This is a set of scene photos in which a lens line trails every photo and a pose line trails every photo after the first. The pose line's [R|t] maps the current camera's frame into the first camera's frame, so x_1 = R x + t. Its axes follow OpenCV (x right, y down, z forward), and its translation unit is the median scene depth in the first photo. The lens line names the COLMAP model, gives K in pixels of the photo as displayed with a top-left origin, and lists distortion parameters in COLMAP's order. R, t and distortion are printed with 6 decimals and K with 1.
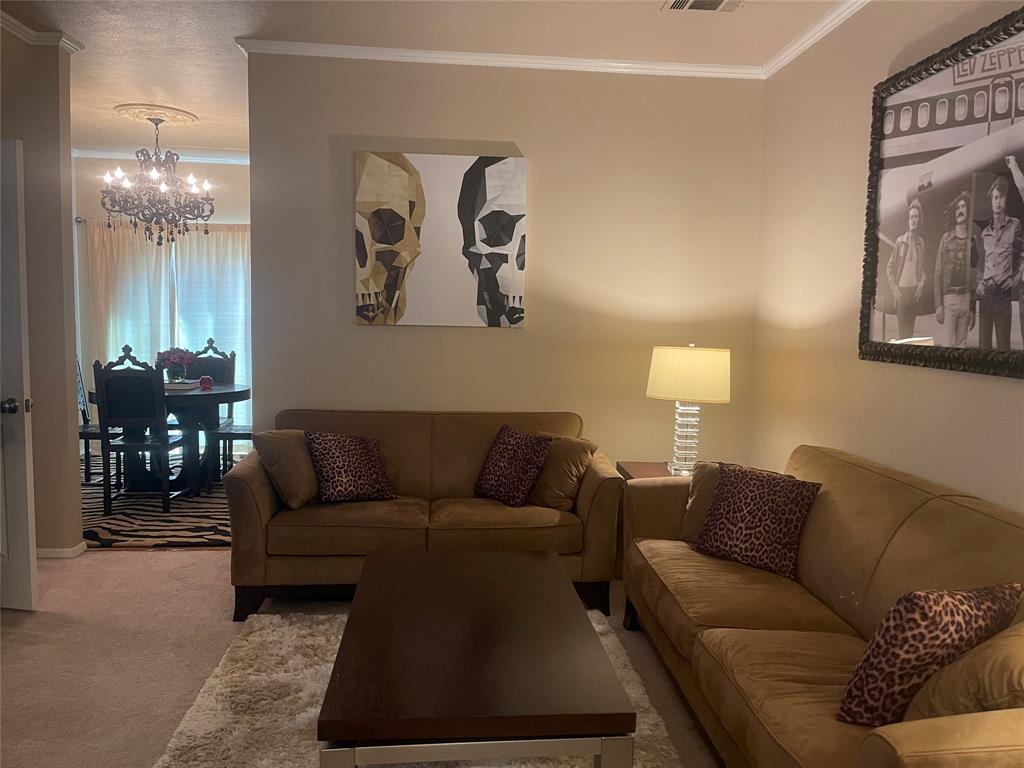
lens RADIAL K [[783.2, 0, 512.0], [0, 783.2, 384.0], [0, 0, 1]] dist [0.093446, -0.115519]
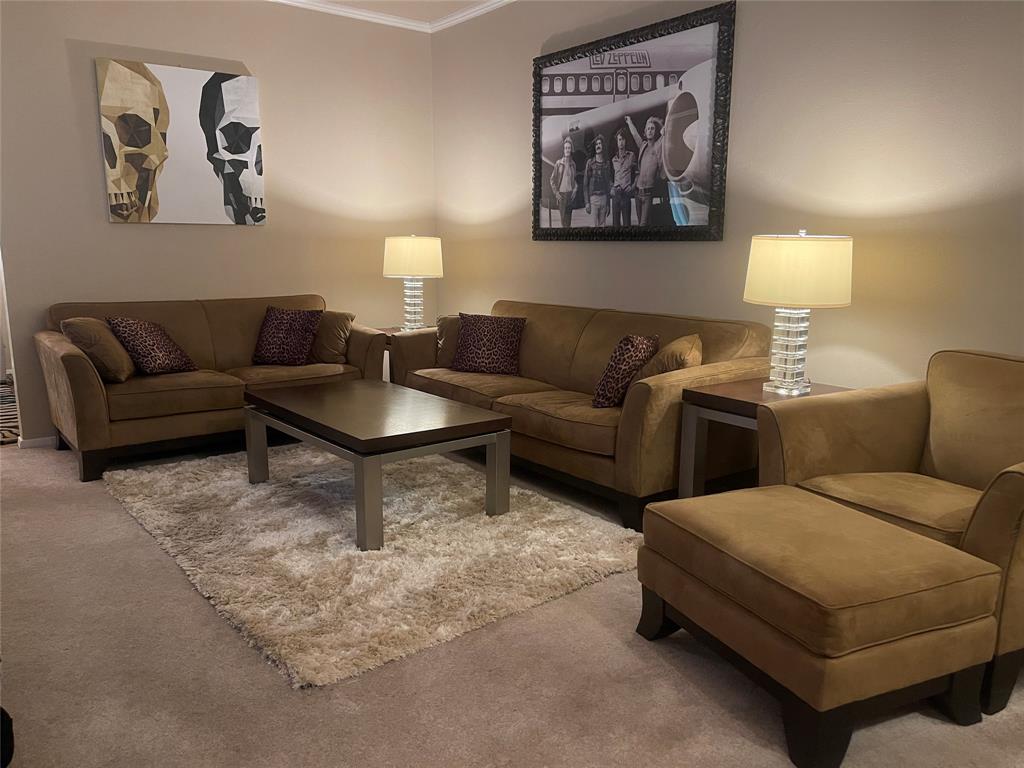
lens RADIAL K [[783.2, 0, 512.0], [0, 783.2, 384.0], [0, 0, 1]] dist [0.093446, -0.115519]
pose [[0.845344, -0.113296, 0.522071, -0.370756], [0.061074, 0.991341, 0.116241, 0.056730], [-0.530720, -0.066379, 0.844944, -0.258688]]
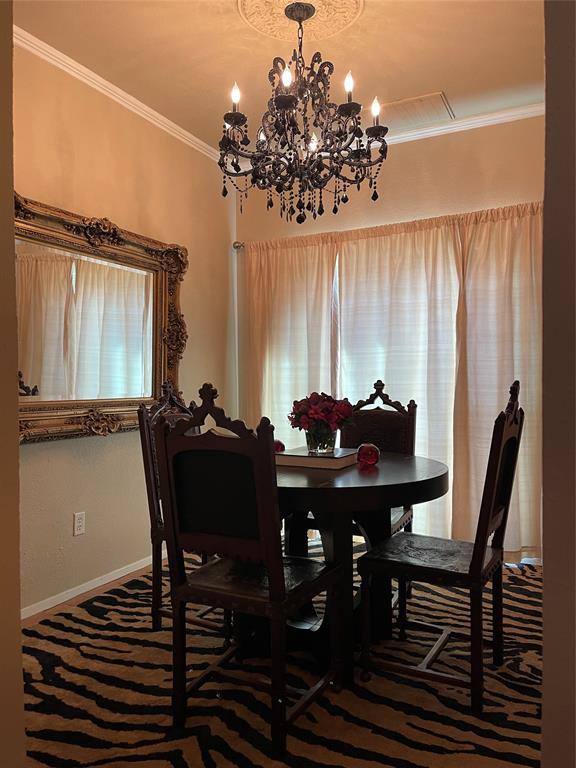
lens RADIAL K [[587.4, 0, 288.0], [0, 587.4, 384.0], [0, 0, 1]] dist [0.093446, -0.115519]
pose [[0.862764, -0.015263, -0.505376, -0.210997], [-0.023524, 0.997250, -0.070276, -0.020244], [0.505059, 0.072520, 0.860033, 0.574246]]
